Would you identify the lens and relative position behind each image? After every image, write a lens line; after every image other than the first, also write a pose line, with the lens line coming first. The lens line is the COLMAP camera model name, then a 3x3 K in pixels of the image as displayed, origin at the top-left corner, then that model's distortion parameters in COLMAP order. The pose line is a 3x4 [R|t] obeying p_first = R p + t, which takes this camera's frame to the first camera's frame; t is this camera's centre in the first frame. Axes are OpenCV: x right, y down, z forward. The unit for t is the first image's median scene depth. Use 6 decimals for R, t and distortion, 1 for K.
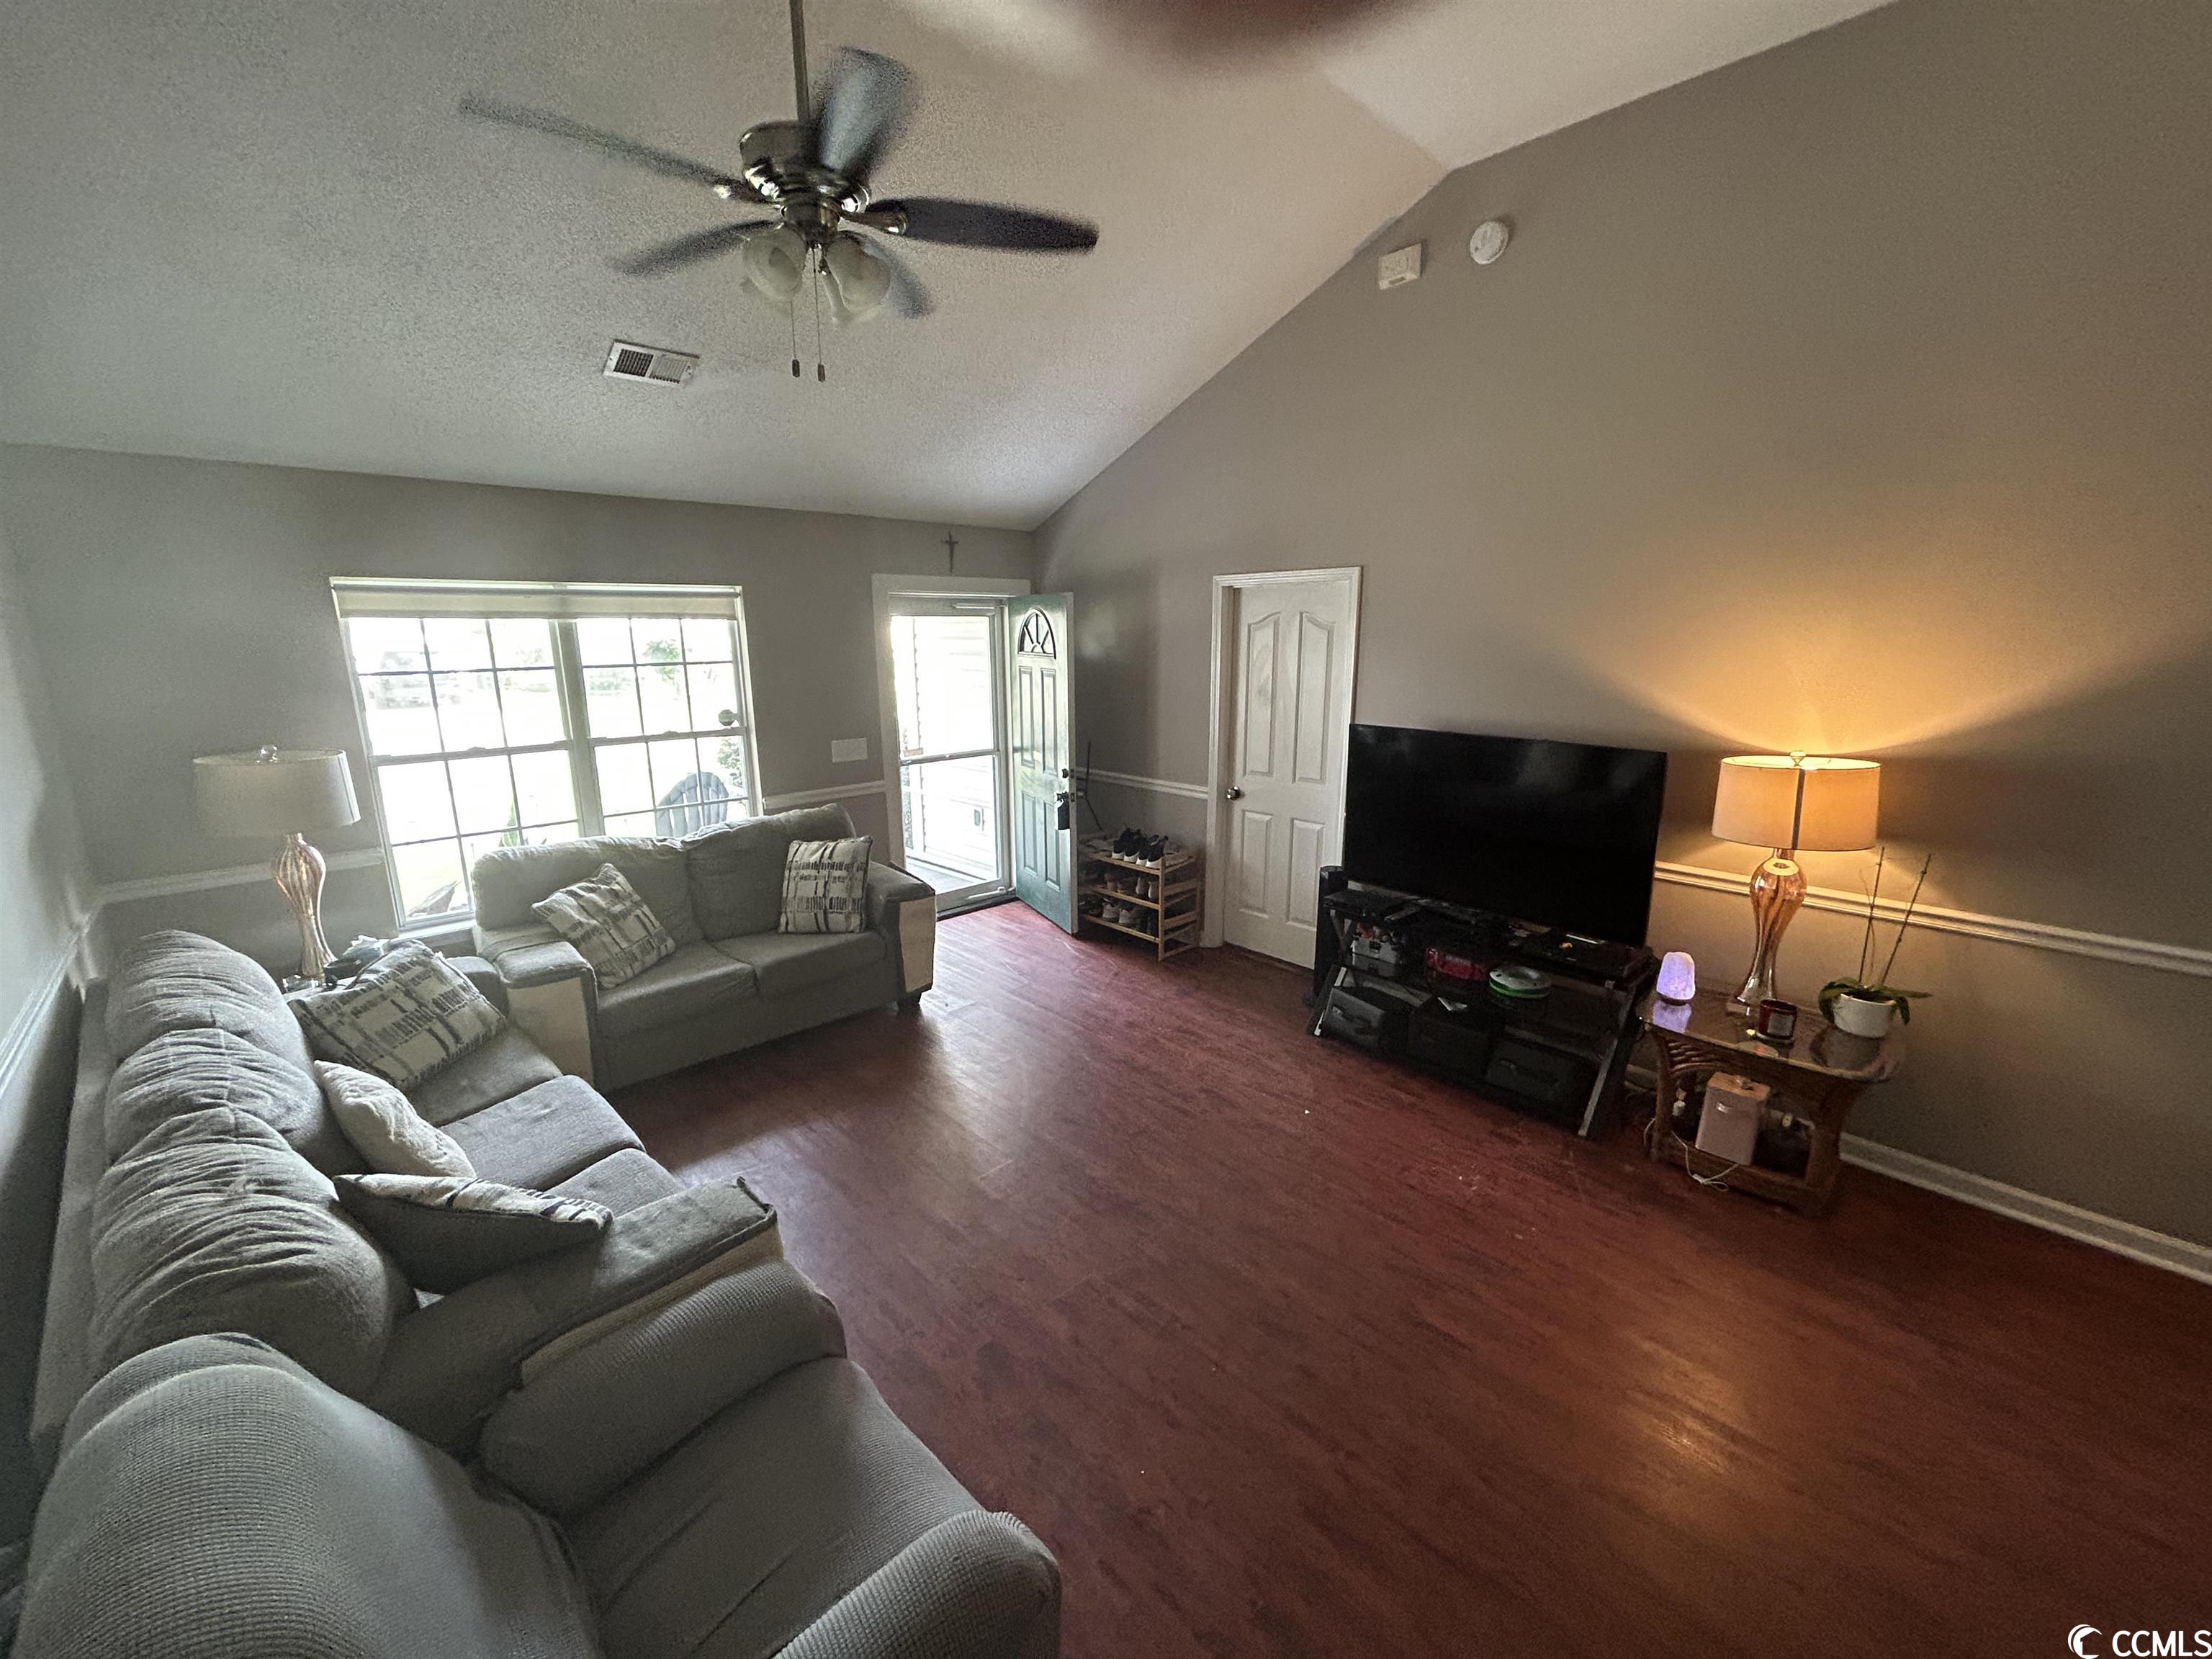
lens RADIAL K [[886.8, 0, 1107.8], [0, 886.8, 824.2], [0, 0, 1]] dist [0.008883, 0.000493]
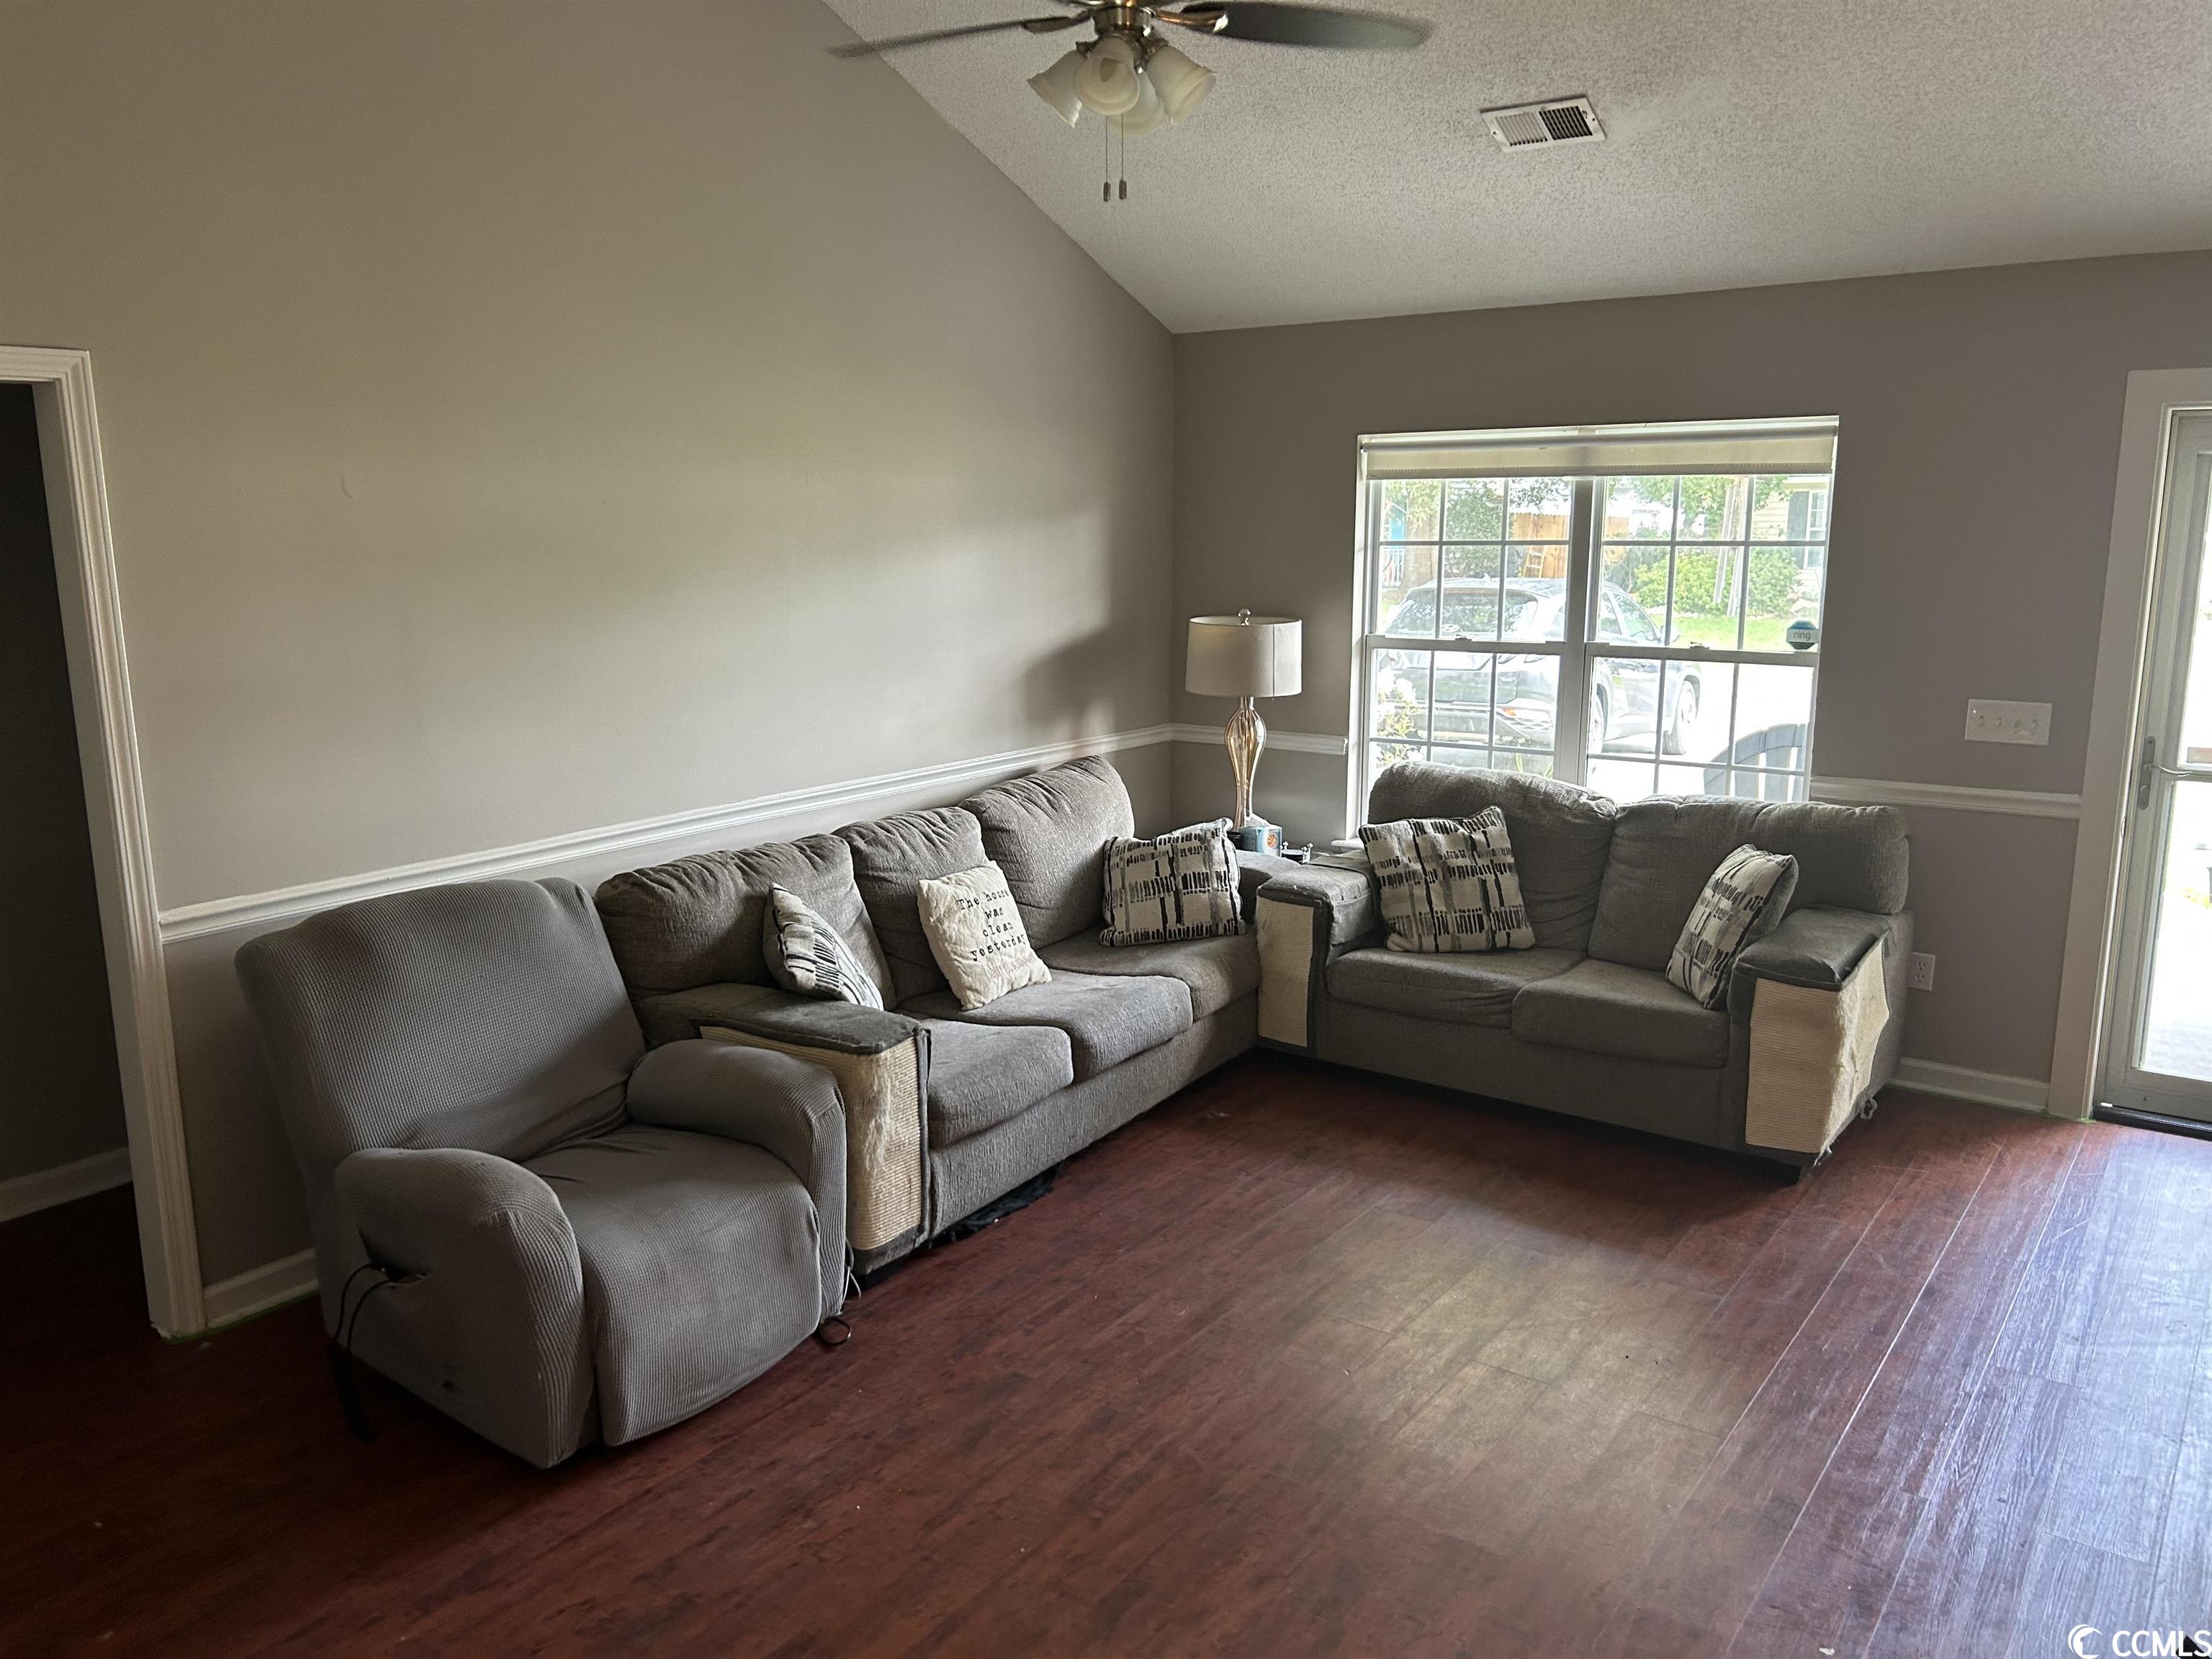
lens RADIAL K [[1675.9, 0, 1105.7], [0, 1675.9, 829.9], [0, 0, 1]] dist [0.034668, -0.003796]
pose [[0.193860, 0.189401, -0.962572, 0.698710], [-0.212696, 0.965962, 0.147231, -0.071035], [0.957695, 0.176193, 0.227546, 0.363353]]
